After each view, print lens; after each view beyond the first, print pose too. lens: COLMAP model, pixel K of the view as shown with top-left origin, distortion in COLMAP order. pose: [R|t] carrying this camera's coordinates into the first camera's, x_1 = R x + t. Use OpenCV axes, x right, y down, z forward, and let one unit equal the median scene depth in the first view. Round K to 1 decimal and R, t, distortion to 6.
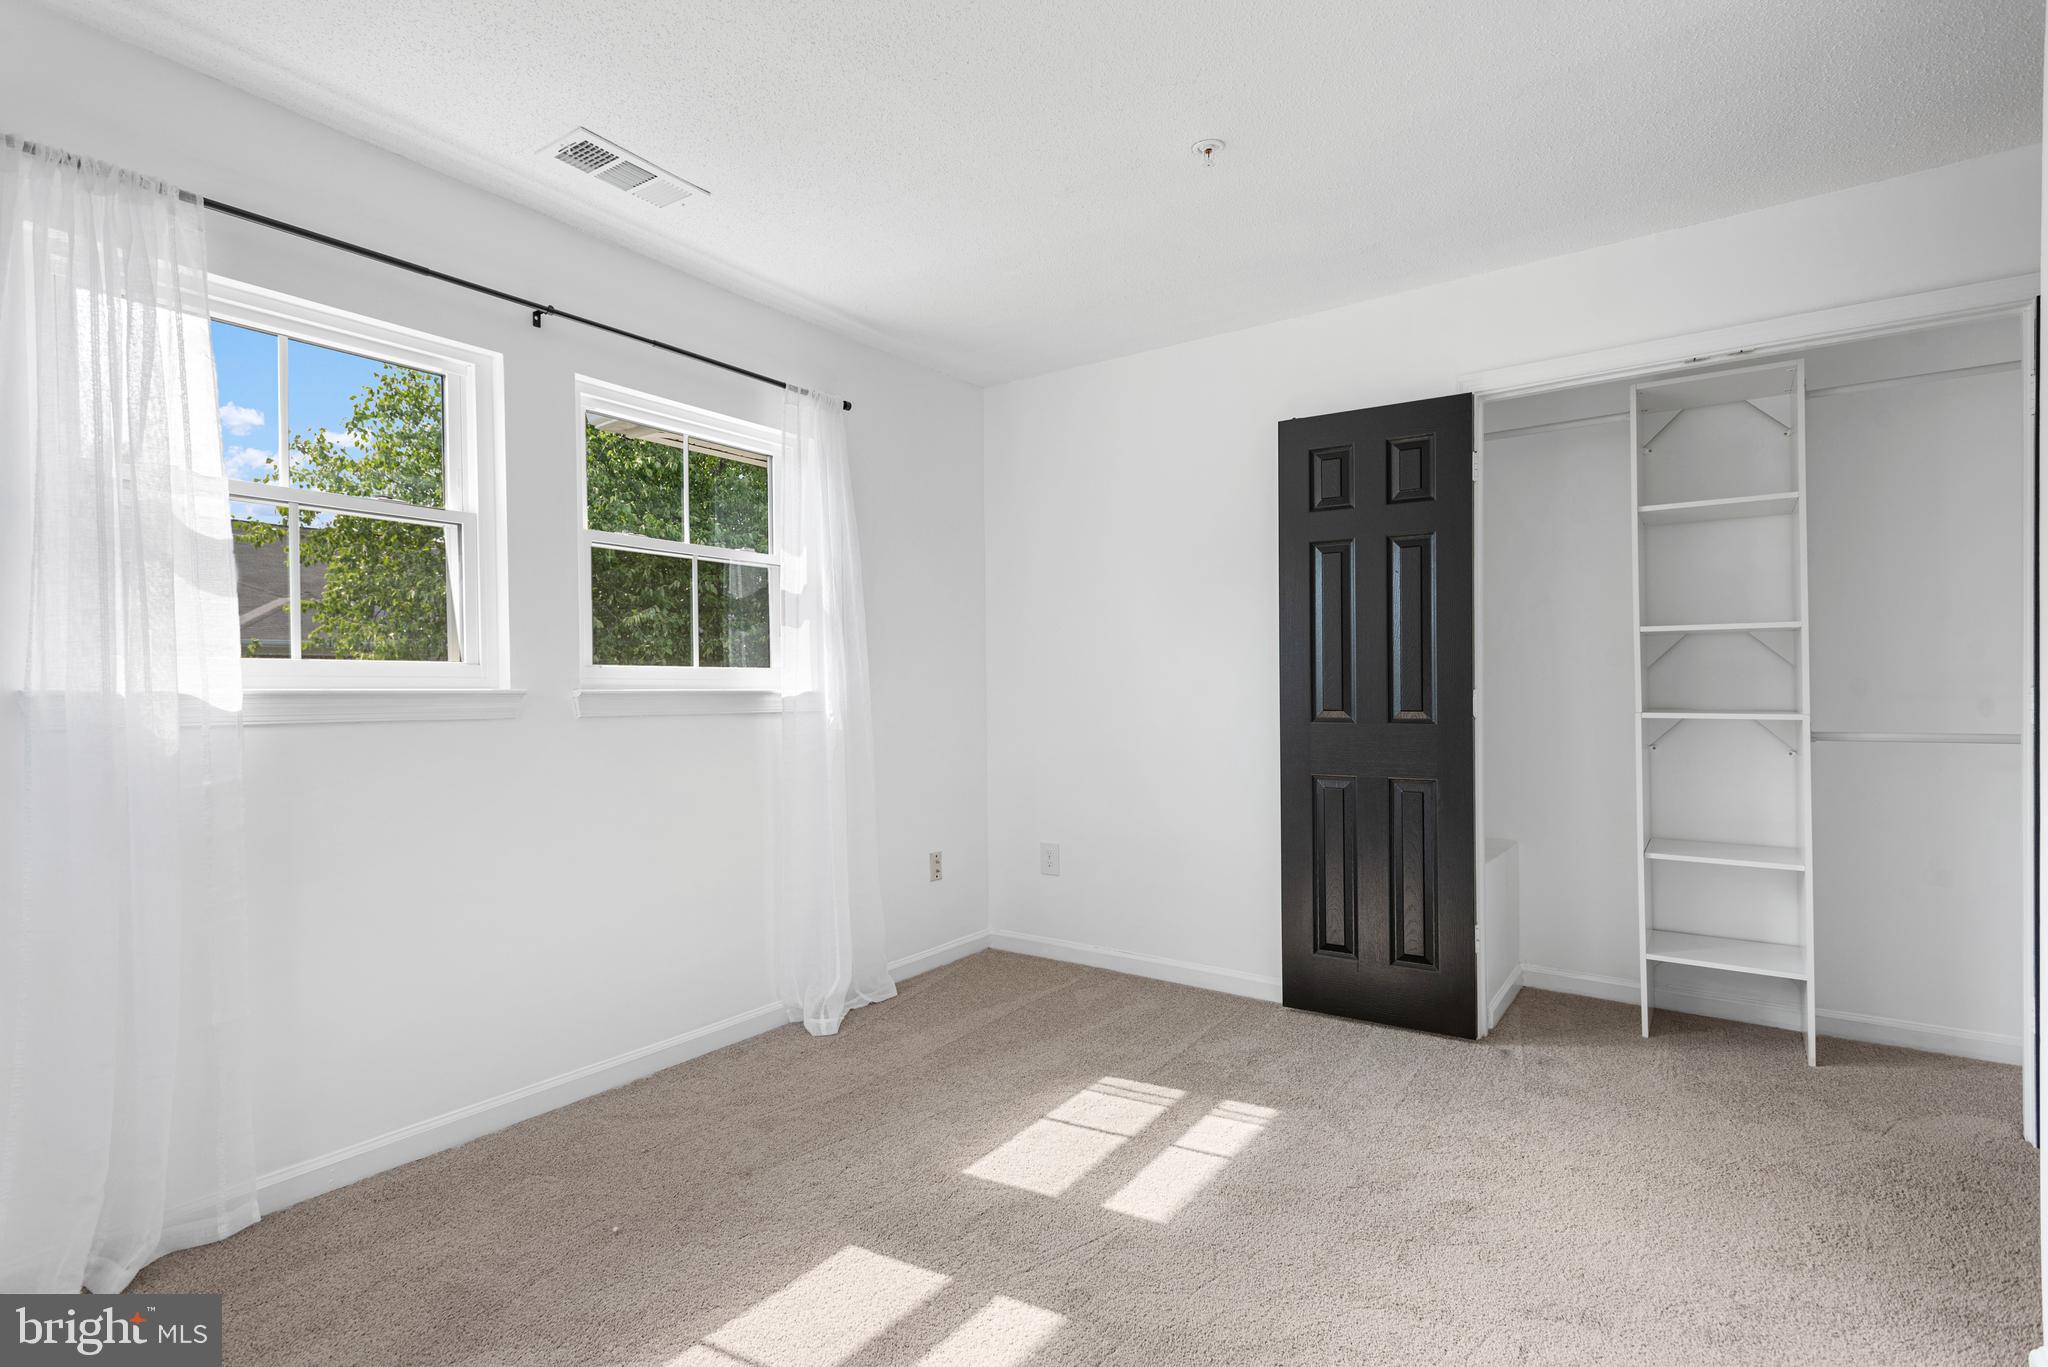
lens RADIAL K [[947.2, 0, 1022.3], [0, 947.2, 669.1], [0, 0, 1]] dist [-0.001460, -0.000416]
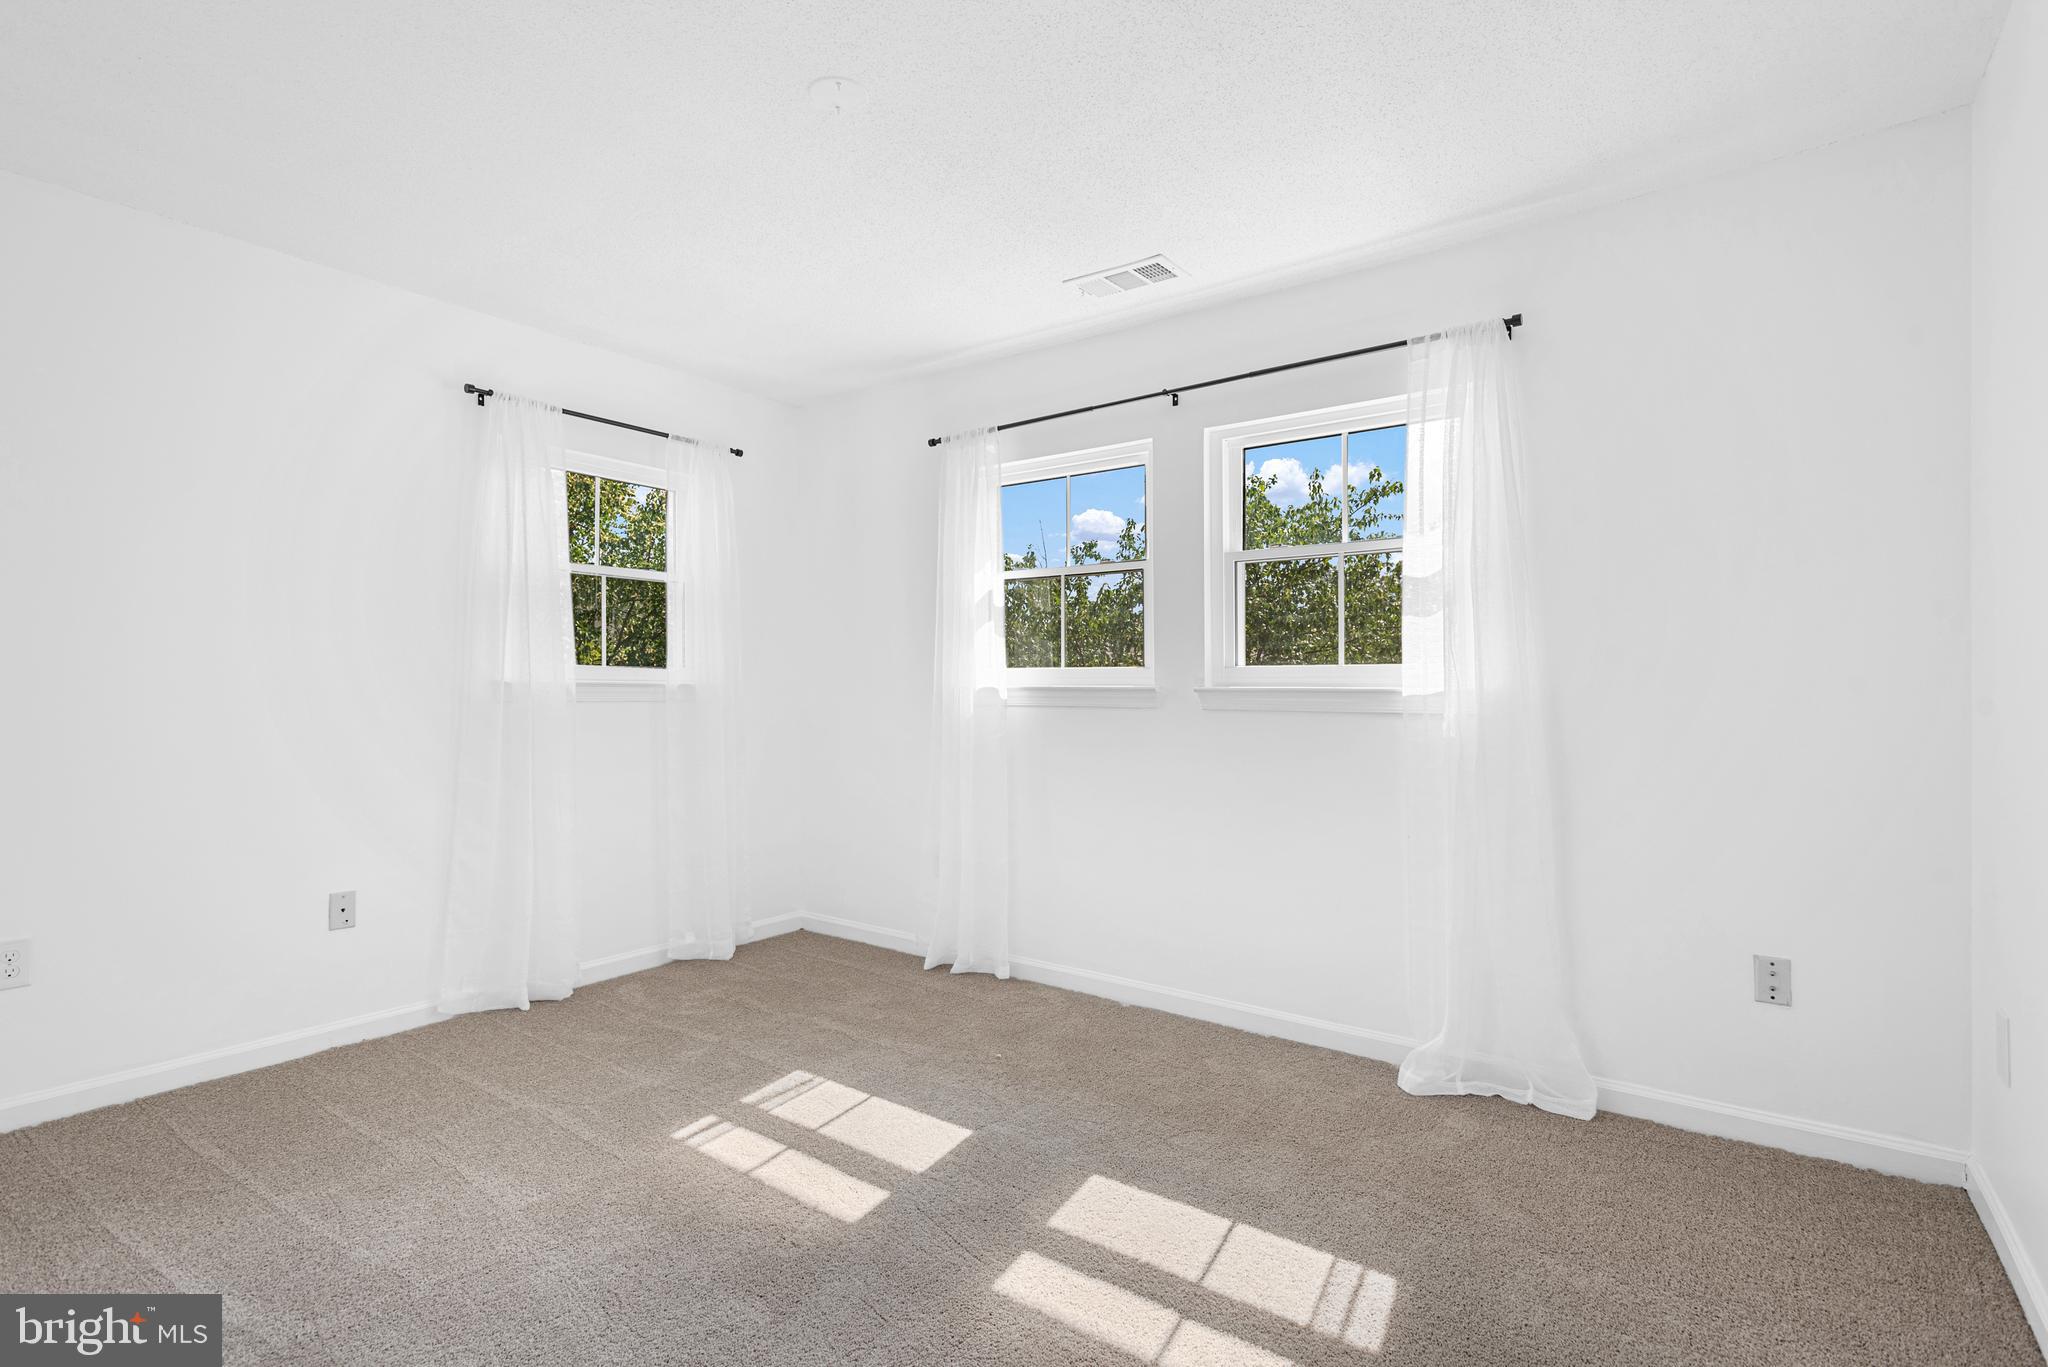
lens RADIAL K [[964.2, 0, 1024.0], [0, 964.2, 683.5], [0, 0, 1]] dist [-0.001689, -0.000654]
pose [[-0.009648, 0.000901, -0.999953, 0.744830], [0.019798, 0.999804, 0.000710, 0.010885], [0.999757, -0.019790, -0.009664, 0.743439]]
